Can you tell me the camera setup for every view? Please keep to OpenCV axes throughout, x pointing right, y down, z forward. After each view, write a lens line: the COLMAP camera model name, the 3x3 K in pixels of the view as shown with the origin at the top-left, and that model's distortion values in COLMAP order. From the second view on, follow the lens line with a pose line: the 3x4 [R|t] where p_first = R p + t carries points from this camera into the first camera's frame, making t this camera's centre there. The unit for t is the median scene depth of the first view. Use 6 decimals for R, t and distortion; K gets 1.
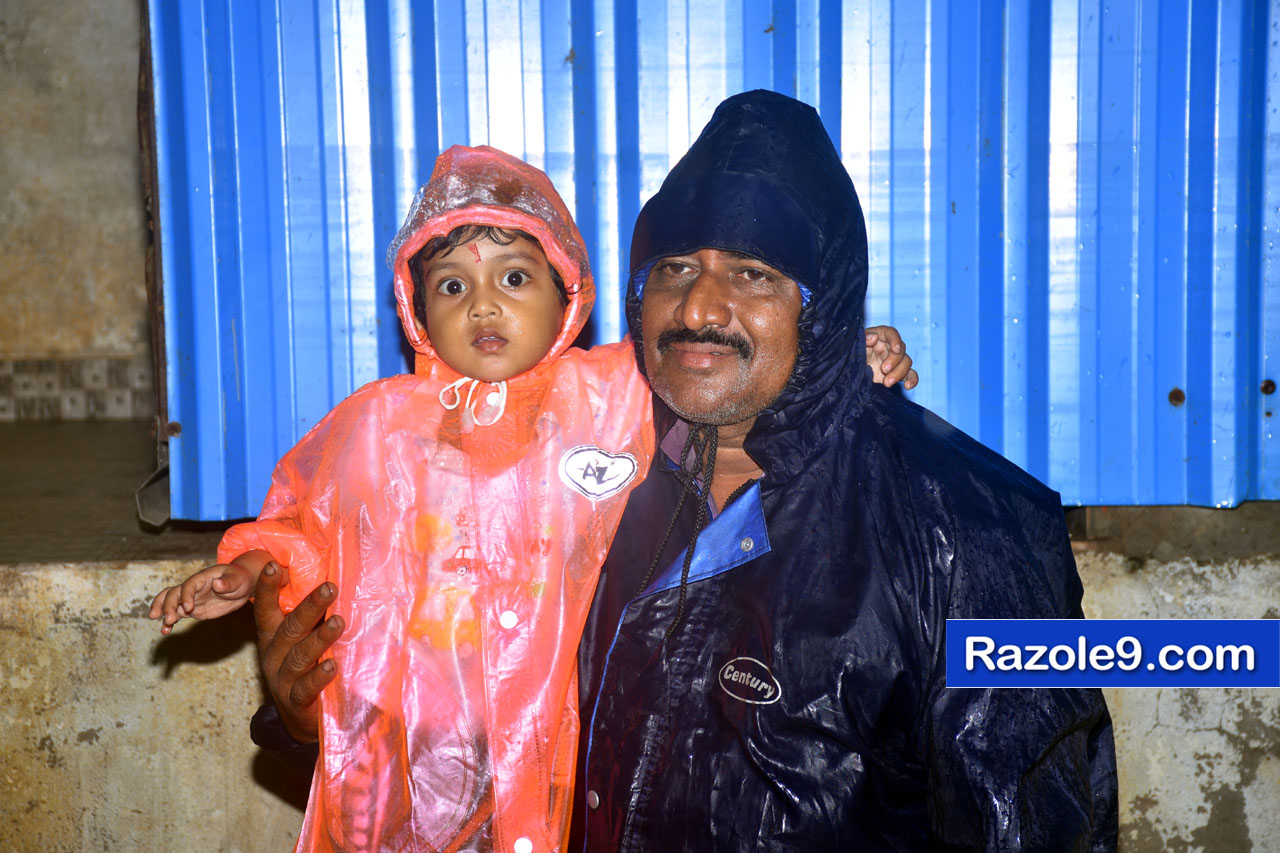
lens RADIAL K [[3647.1, 0, 640.0], [0, 3647.1, 426.5], [0, 0, 1]] dist [1.047434, -0.442864]
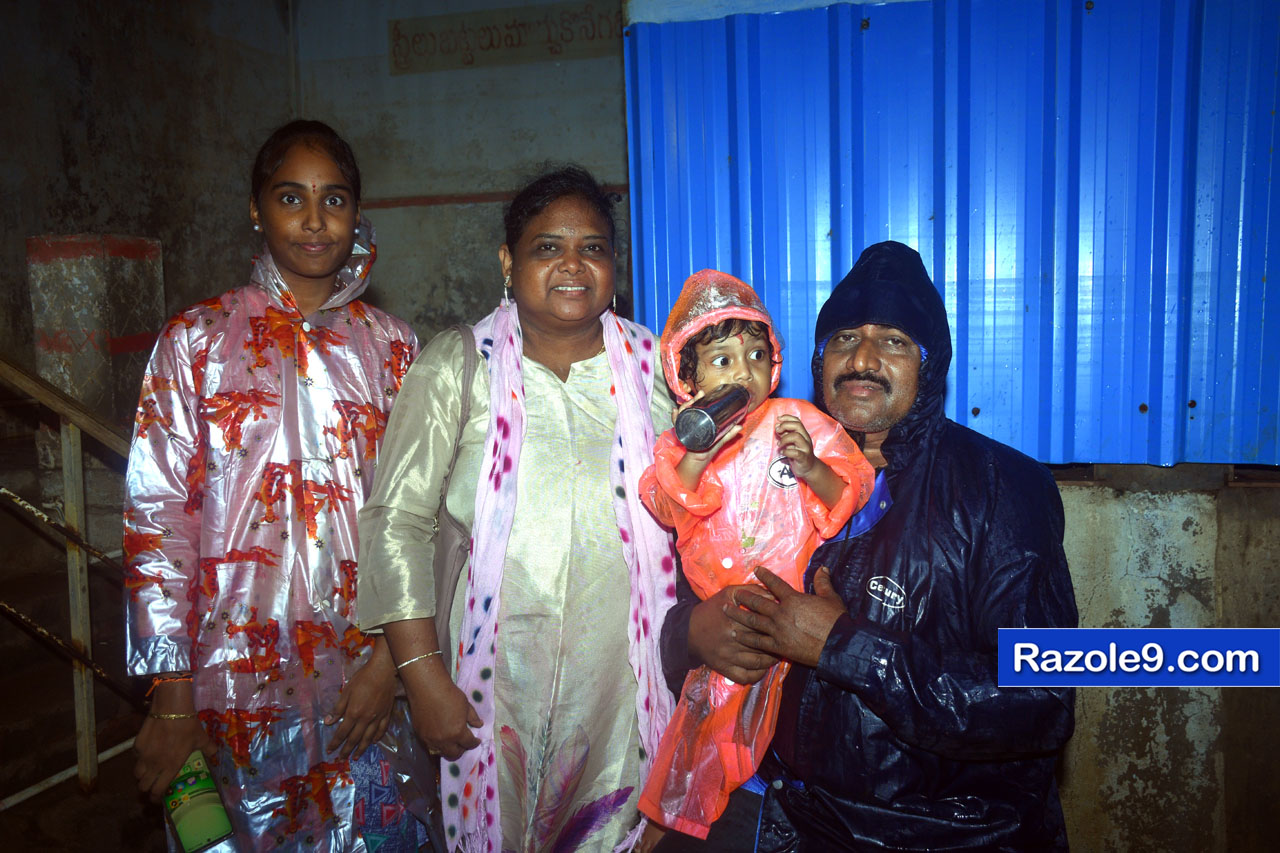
lens RADIAL K [[1246.2, 0, 640.0], [0, 1246.2, 426.5], [0, 0, 1]] dist [-0.006396, 0.001786]
pose [[0.974505, 0.020996, -0.223382, 0.034224], [-0.015020, 0.999483, 0.028419, -0.012923], [0.223863, -0.024339, 0.974317, 0.314179]]
